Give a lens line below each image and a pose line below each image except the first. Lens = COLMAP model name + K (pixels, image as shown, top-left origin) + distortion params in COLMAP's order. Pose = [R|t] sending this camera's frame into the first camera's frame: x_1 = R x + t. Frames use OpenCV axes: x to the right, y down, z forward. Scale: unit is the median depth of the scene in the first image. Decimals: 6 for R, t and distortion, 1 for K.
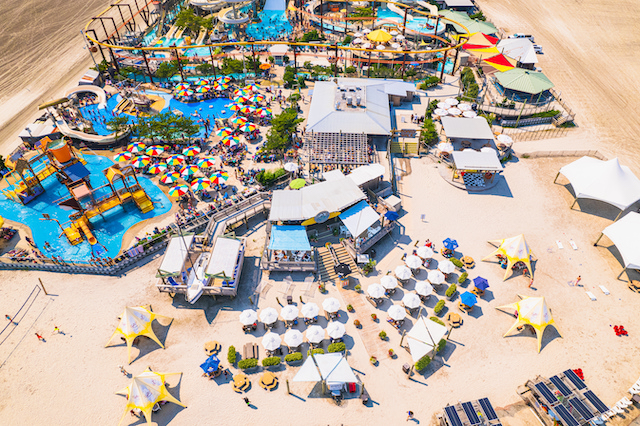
lens RADIAL K [[419.4, 0, 320.0], [0, 419.4, 213.0], [0, 0, 1]] dist [-0.032172, 0.002679]
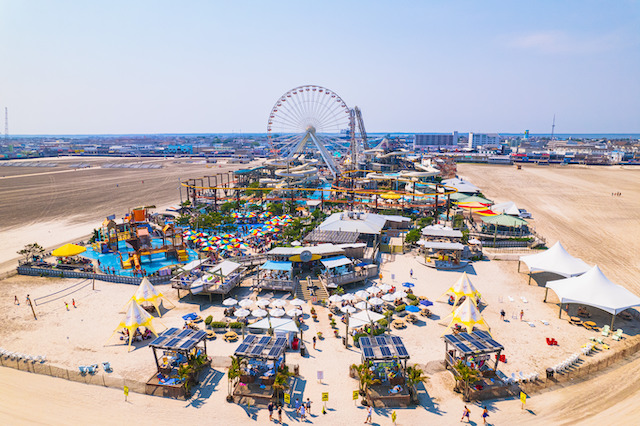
lens RADIAL K [[413.8, 0, 320.0], [0, 413.8, 213.0], [0, 0, 1]] dist [-0.072972, 0.066237]
pose [[0.984374, 0.039440, -0.171615, 0.268024], [-0.124256, 0.846145, -0.518265, 0.564970], [0.124771, 0.531491, 0.837824, -0.136366]]
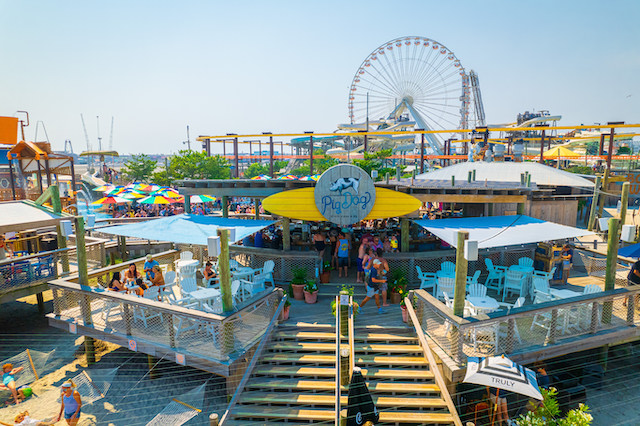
lens RADIAL K [[410.7, 0, 320.0], [0, 410.7, 213.0], [0, 0, 1]] dist [-0.078892, 0.064772]
pose [[0.916040, 0.062247, -0.396228, 0.096417], [-0.279281, 0.808035, -0.518730, 0.159713], [0.287877, 0.585836, 0.757577, 0.826460]]
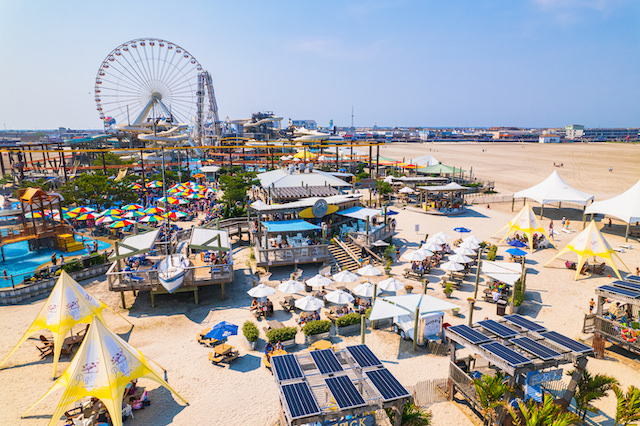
lens RADIAL K [[413.8, 0, 320.0], [0, 413.8, 213.0], [0, 0, 1]] dist [-0.072972, 0.066237]
pose [[0.957502, -0.057092, 0.282718, -0.233579], [0.196456, 0.846768, -0.494357, 0.432046], [-0.211173, 0.528890, 0.821998, 0.339407]]
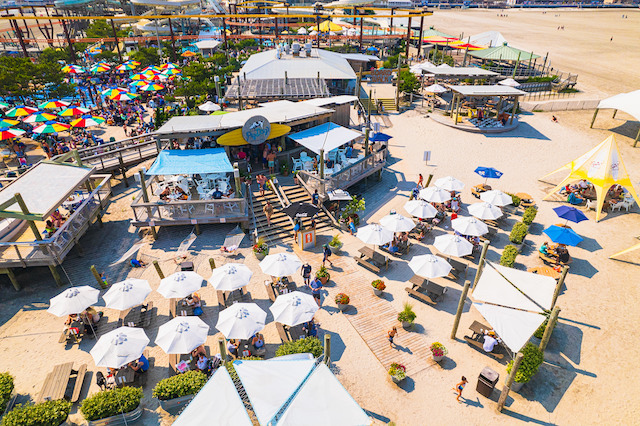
lens RADIAL K [[413.8, 0, 320.0], [0, 413.8, 213.0], [0, 0, 1]] dist [-0.072972, 0.066237]
pose [[0.991806, -0.055931, 0.114861, 0.019352], [0.082227, 0.967565, -0.238864, 0.249324], [-0.097775, 0.246351, 0.964236, 0.523341]]
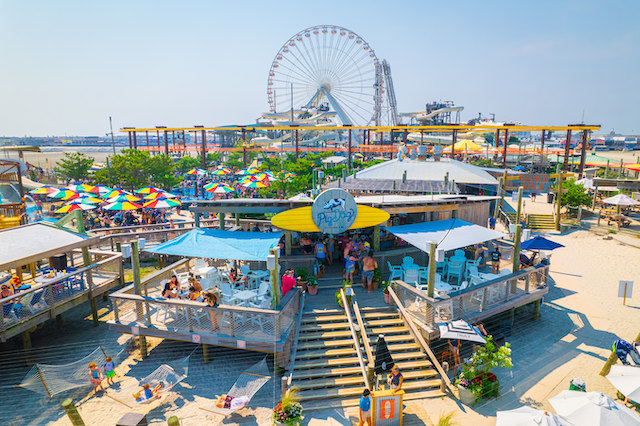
lens RADIAL K [[413.8, 0, 320.0], [0, 413.8, 213.0], [0, 0, 1]] dist [-0.072972, 0.066237]
pose [[0.979863, 0.044759, -0.194588, 0.061546], [-0.142708, 0.838600, -0.525722, 0.196474], [0.139651, 0.542905, 0.828101, 0.732254]]
